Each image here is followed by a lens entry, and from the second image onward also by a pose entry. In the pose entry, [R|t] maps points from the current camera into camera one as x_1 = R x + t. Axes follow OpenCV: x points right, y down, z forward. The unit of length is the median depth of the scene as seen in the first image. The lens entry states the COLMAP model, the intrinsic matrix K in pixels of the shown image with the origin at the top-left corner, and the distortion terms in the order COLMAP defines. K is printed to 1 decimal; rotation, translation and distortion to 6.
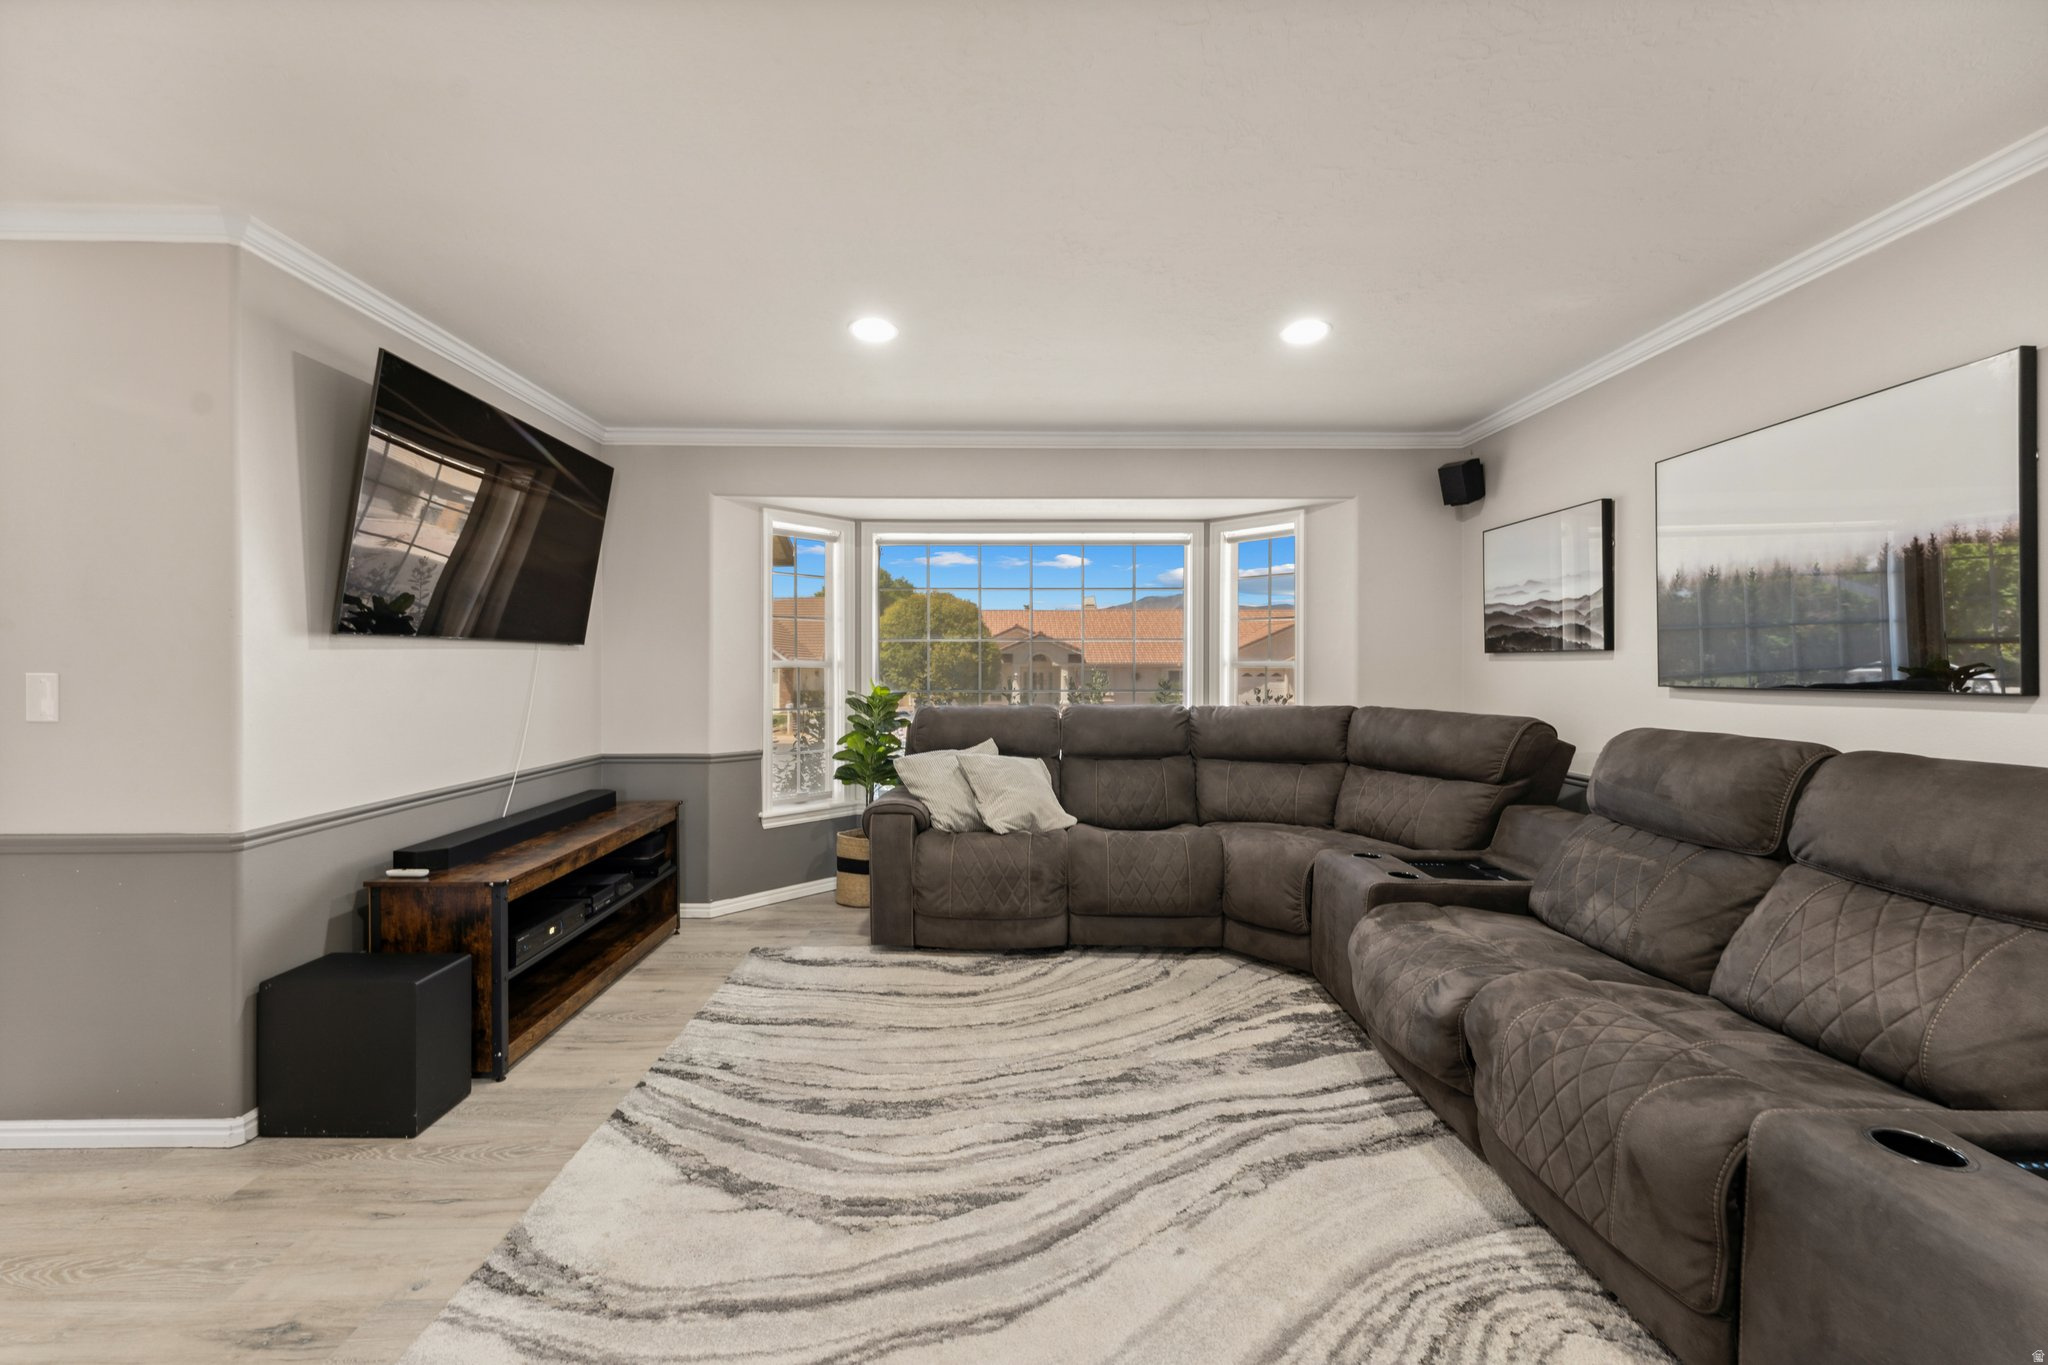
lens RADIAL K [[834.6, 0, 1020.4], [0, 834.6, 667.8], [0, 0, 1]] dist [0.000874, -0.000071]
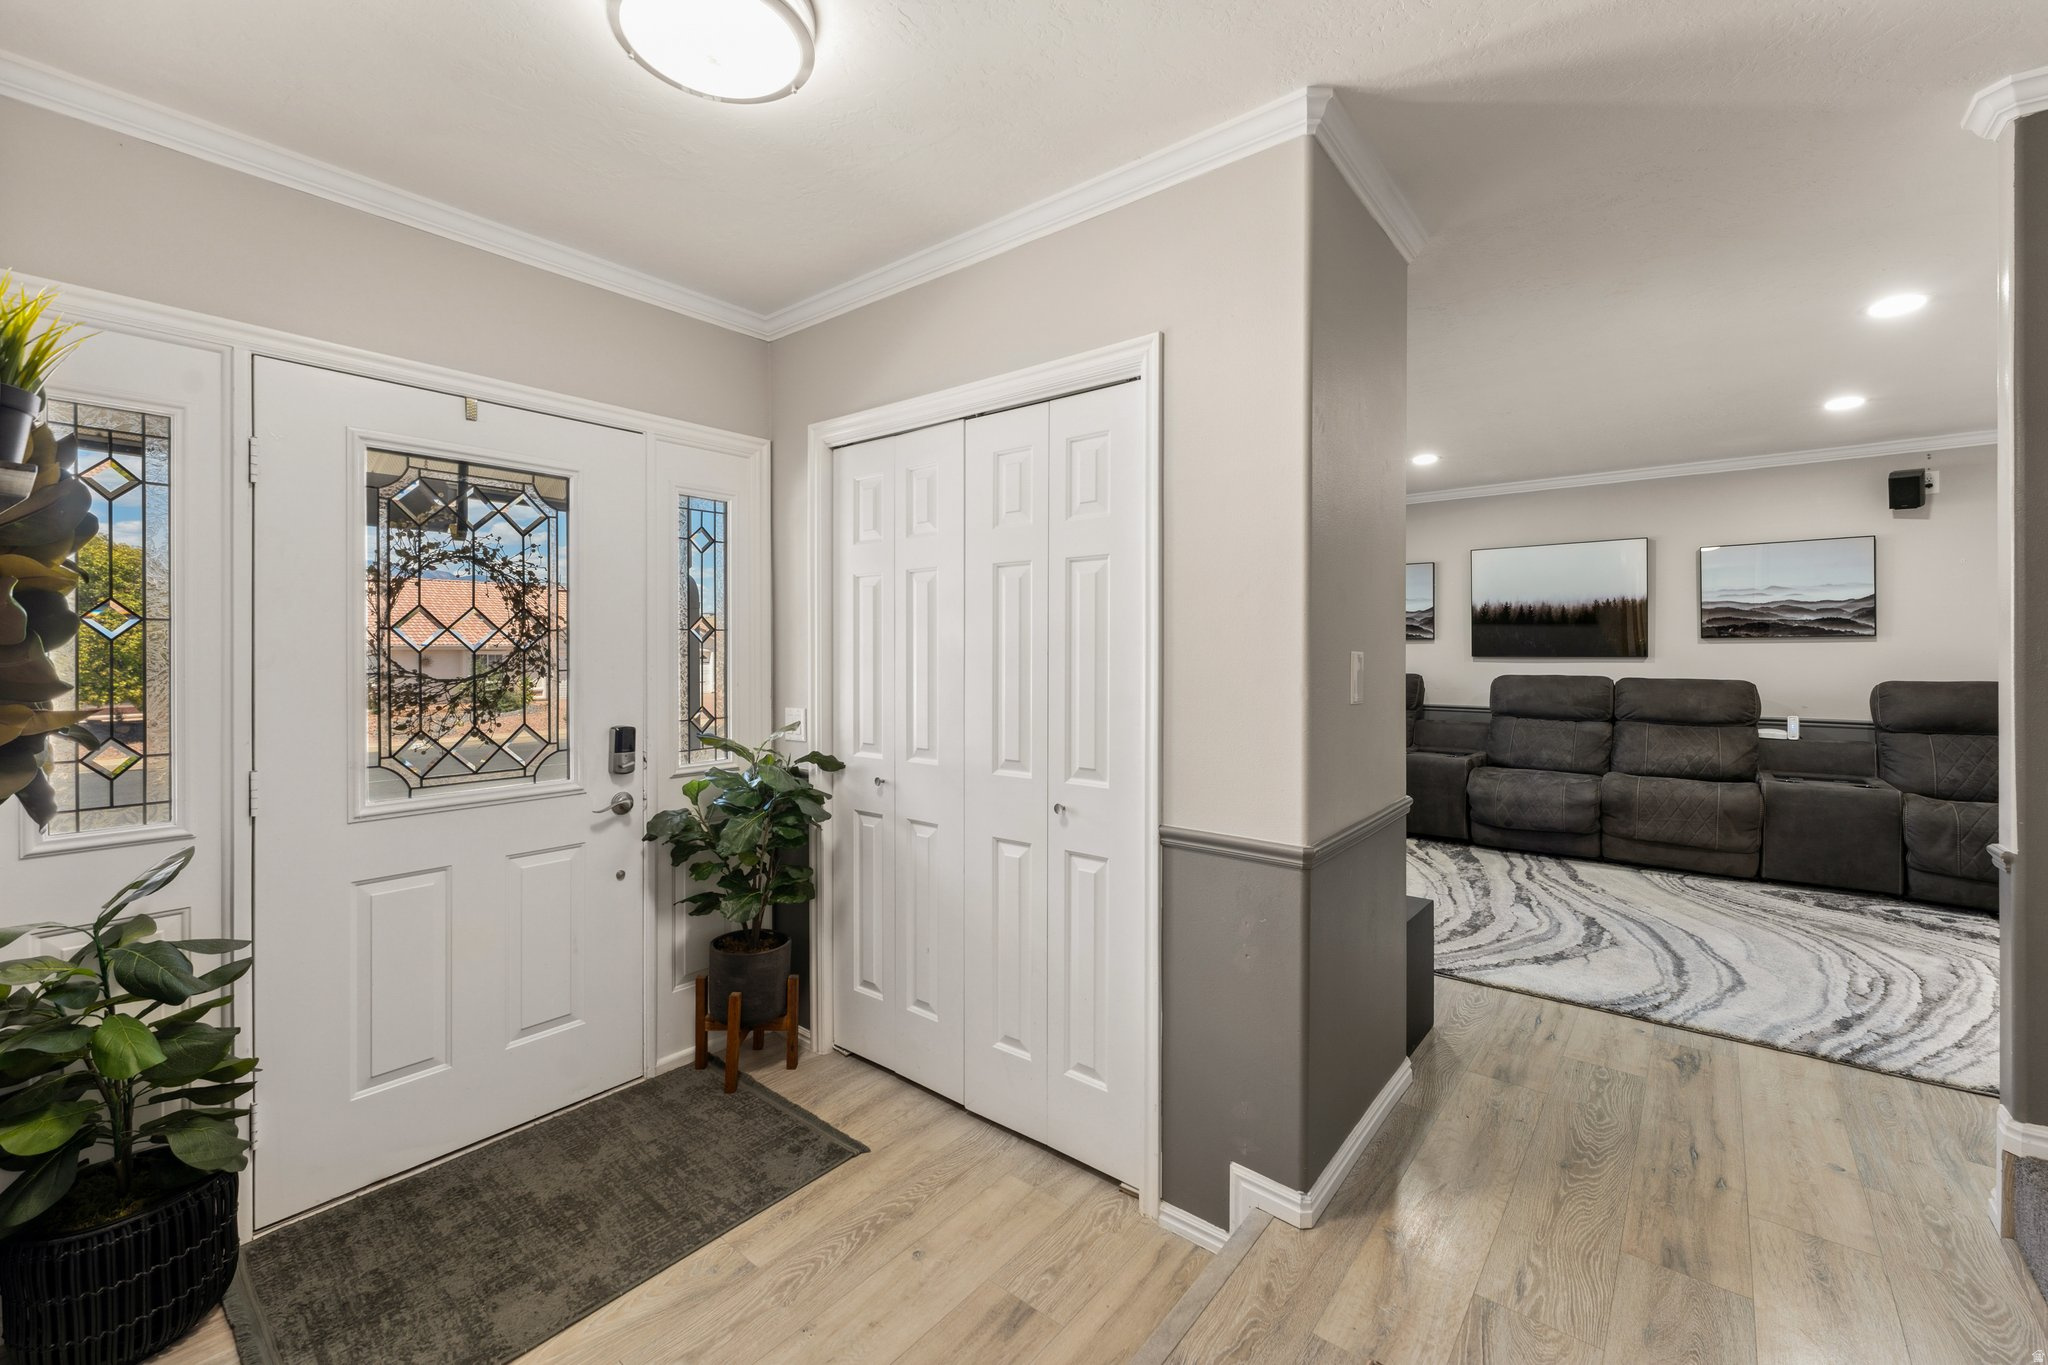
lens RADIAL K [[834.6, 0, 1021.9], [0, 834.6, 650.0], [0, 0, 1]] dist [0.000874, -0.000071]
pose [[0.645258, -0.001813, 0.763962, -2.279071], [0.006117, 0.999977, -0.002794, 0.002944], [-0.763940, 0.006476, 0.645255, 0.727419]]
